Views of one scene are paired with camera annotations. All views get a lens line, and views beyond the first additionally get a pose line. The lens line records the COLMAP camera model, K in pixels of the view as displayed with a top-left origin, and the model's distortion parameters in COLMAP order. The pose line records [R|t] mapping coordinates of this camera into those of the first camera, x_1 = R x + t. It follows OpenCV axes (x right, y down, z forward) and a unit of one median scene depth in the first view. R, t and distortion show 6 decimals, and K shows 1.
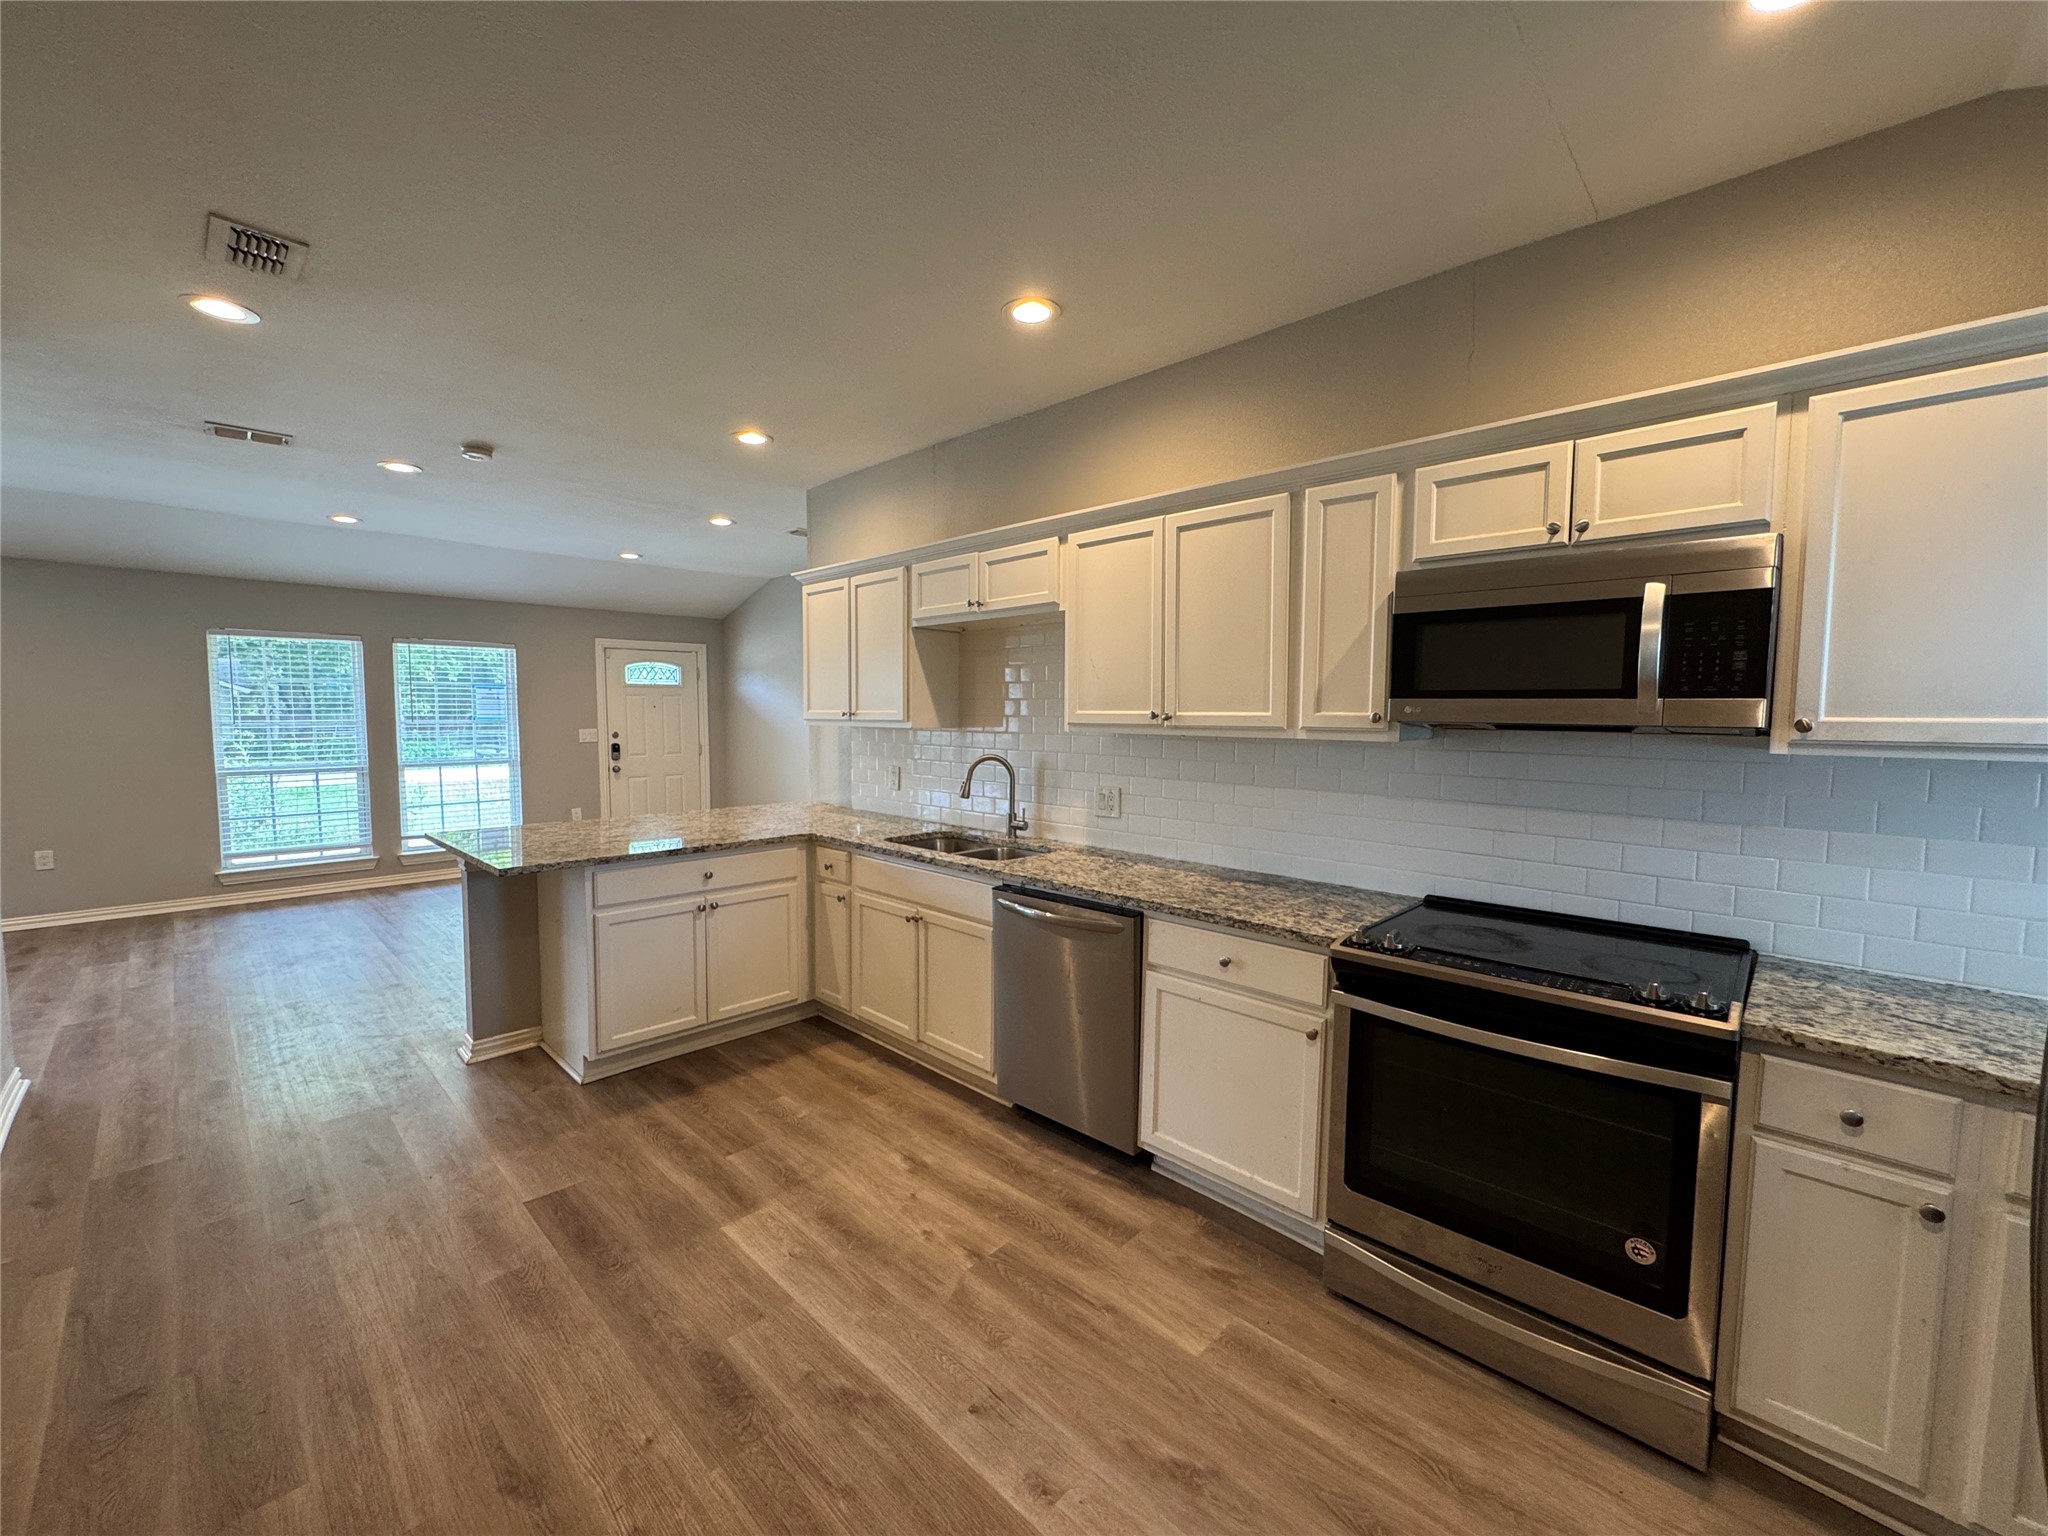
lens RADIAL K [[820.7, 0, 1017.6], [0, 820.7, 766.3], [0, 0, 1]] dist [-0.002538, -0.000141]
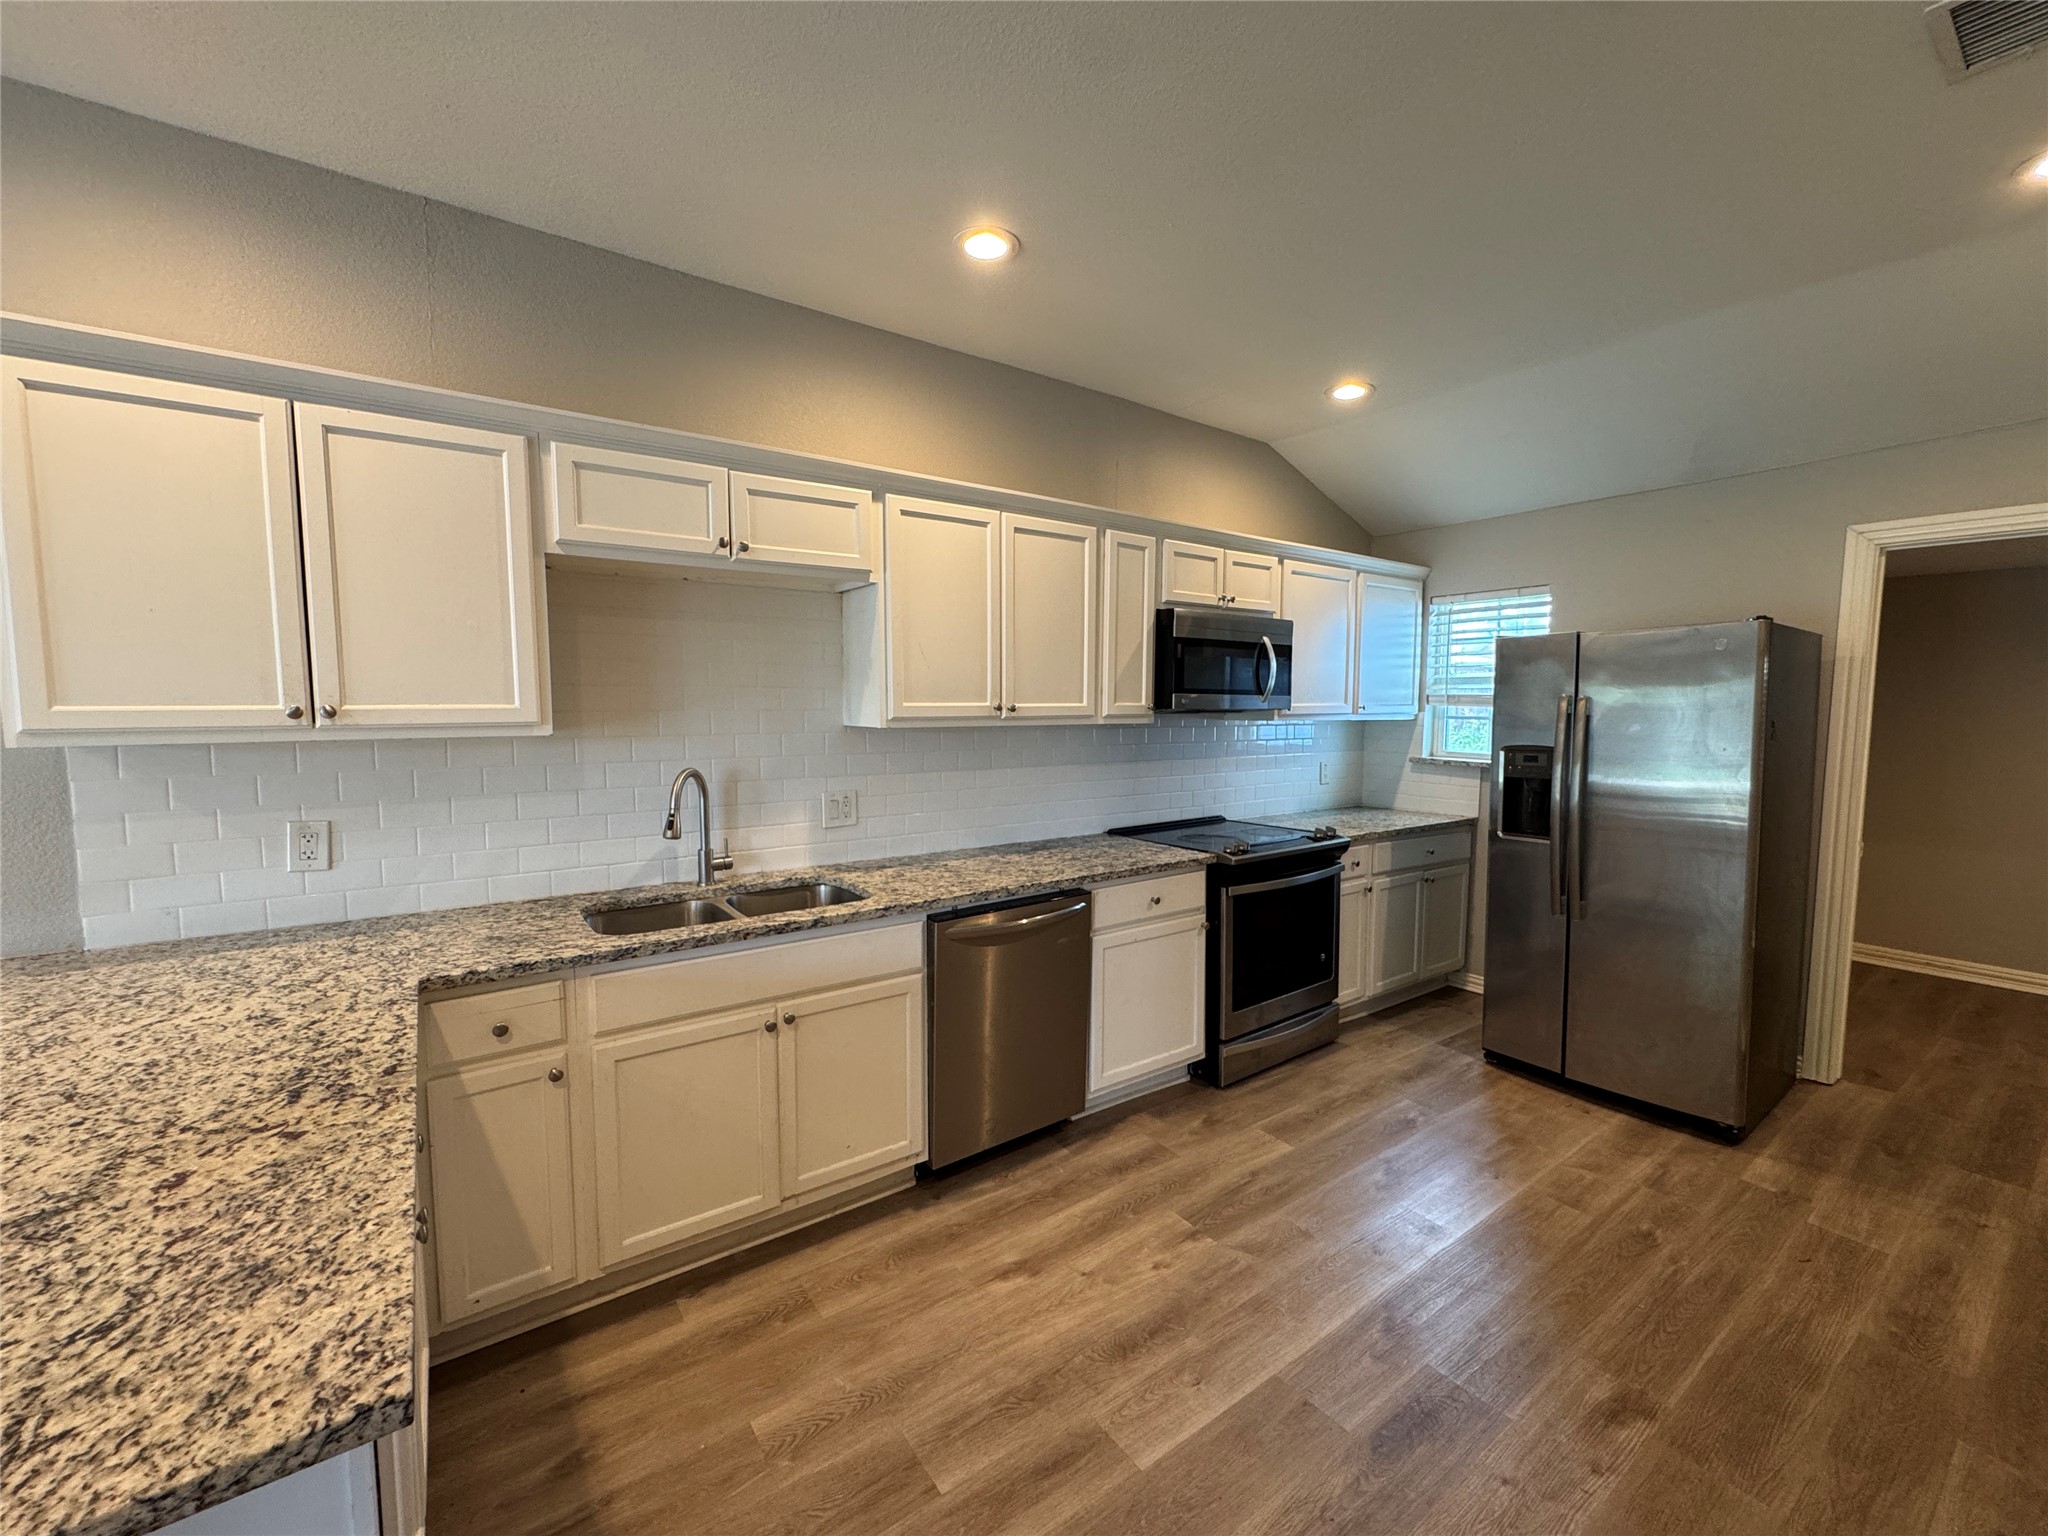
lens RADIAL K [[820.7, 0, 1015.9], [0, 820.7, 770.6], [0, 0, 1]] dist [-0.002538, -0.000141]
pose [[0.183396, -0.086128, 0.979259, -0.871060], [0.068029, 0.994878, 0.074761, -0.061020], [-0.980682, 0.052907, 0.188316, 0.827910]]
